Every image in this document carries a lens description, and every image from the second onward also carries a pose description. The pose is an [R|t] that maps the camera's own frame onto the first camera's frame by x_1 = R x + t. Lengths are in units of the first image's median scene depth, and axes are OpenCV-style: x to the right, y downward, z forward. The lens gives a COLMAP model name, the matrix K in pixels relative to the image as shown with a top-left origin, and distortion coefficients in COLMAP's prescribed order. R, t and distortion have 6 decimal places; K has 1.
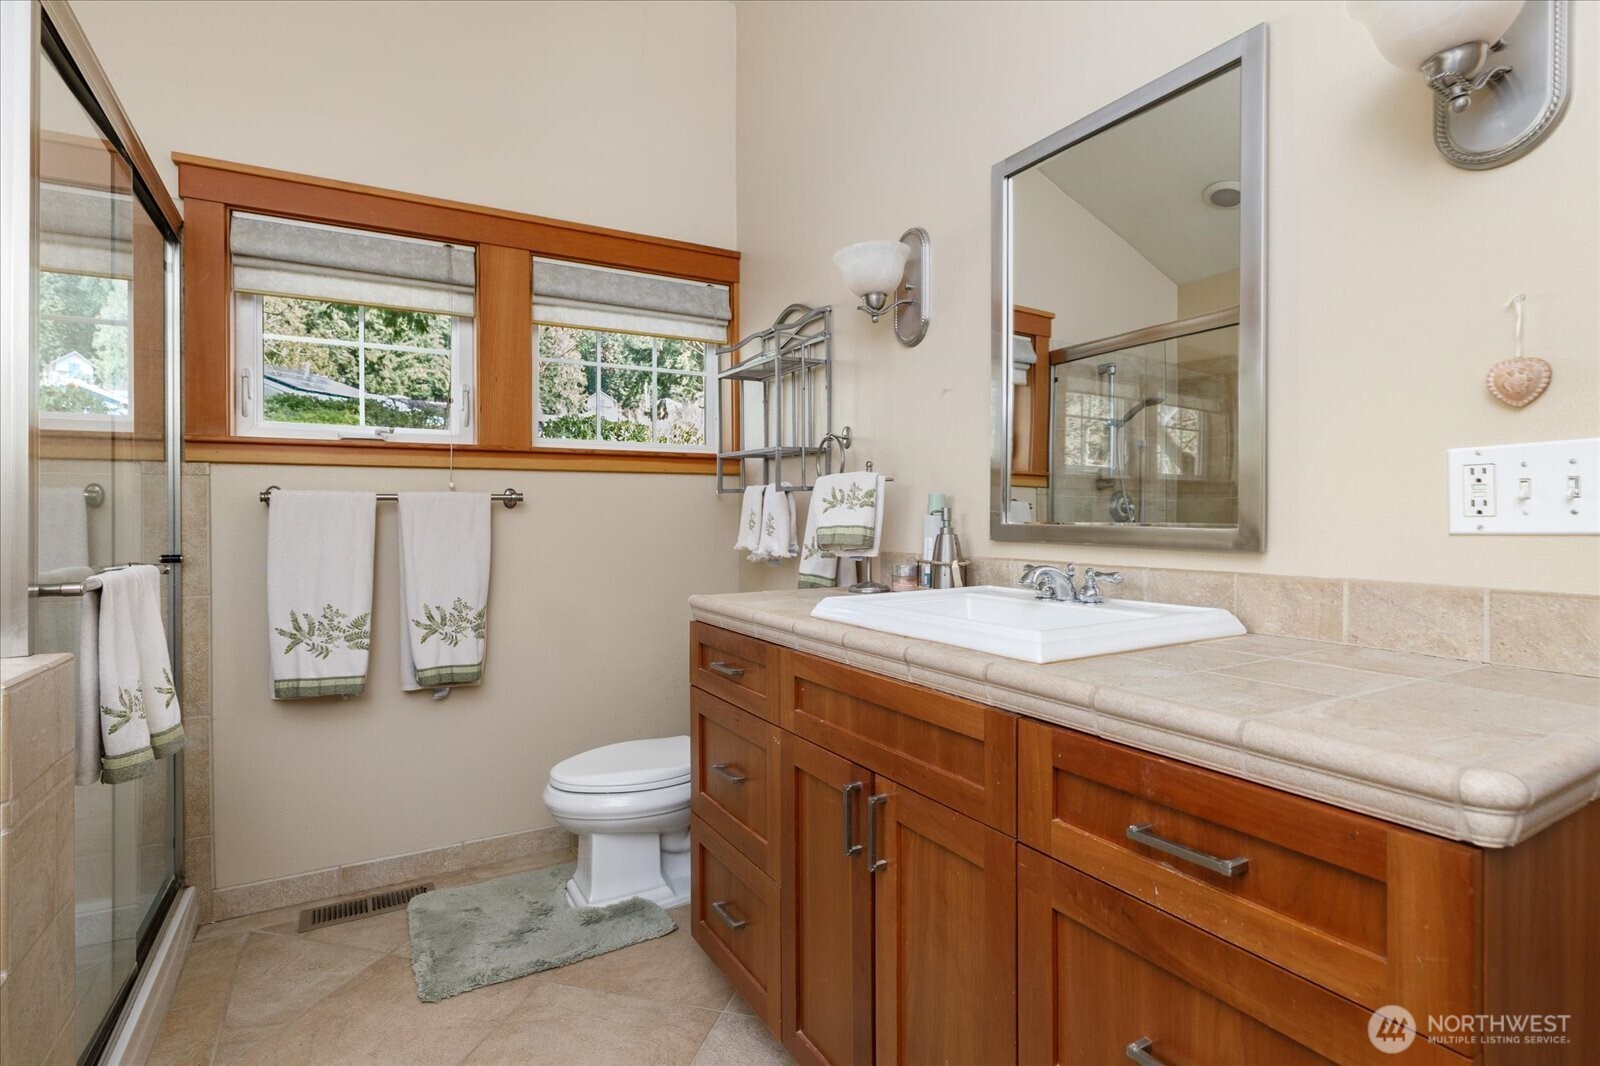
lens RADIAL K [[825.5, 0, 814.9], [0, 825.5, 536.2], [0, 0, 1]] dist [0.002385, 0.000202]
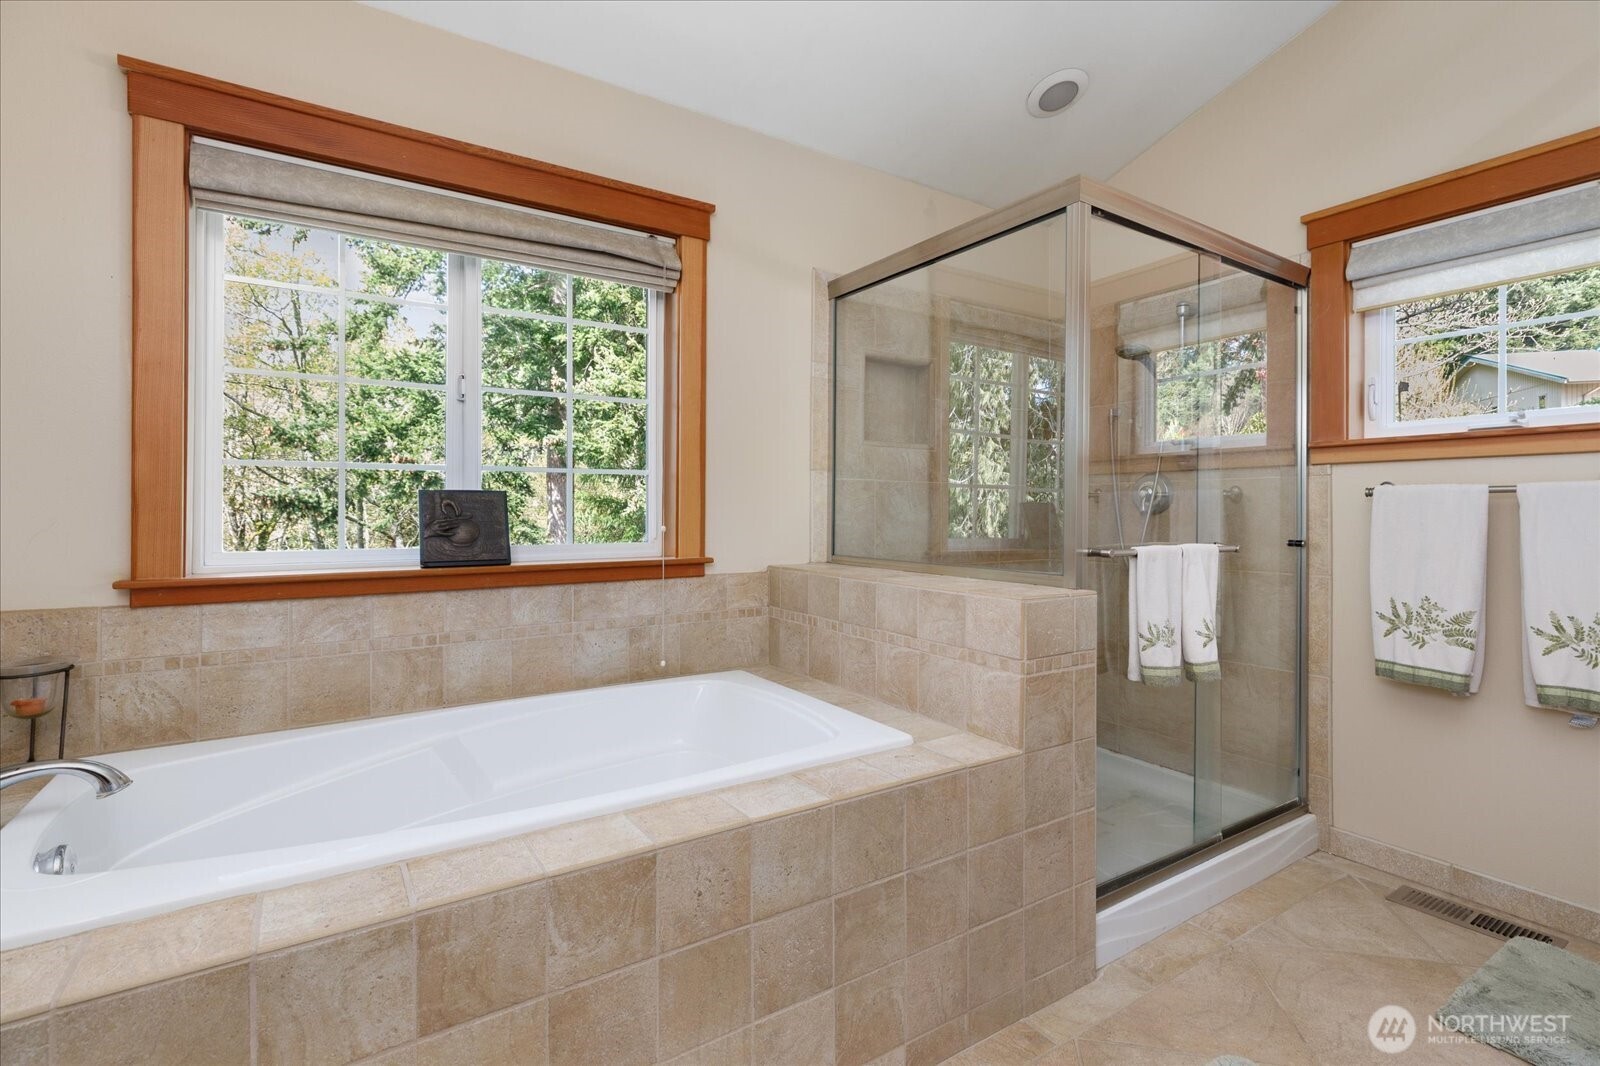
lens RADIAL K [[825.5, 0, 814.9], [0, 825.5, 536.2], [0, 0, 1]] dist [0.002385, 0.000202]
pose [[0.010485, 0.035256, -0.999323, 0.425235], [-0.026915, 0.999026, 0.034963, -0.006773], [0.999583, 0.026530, 0.011424, 0.238764]]
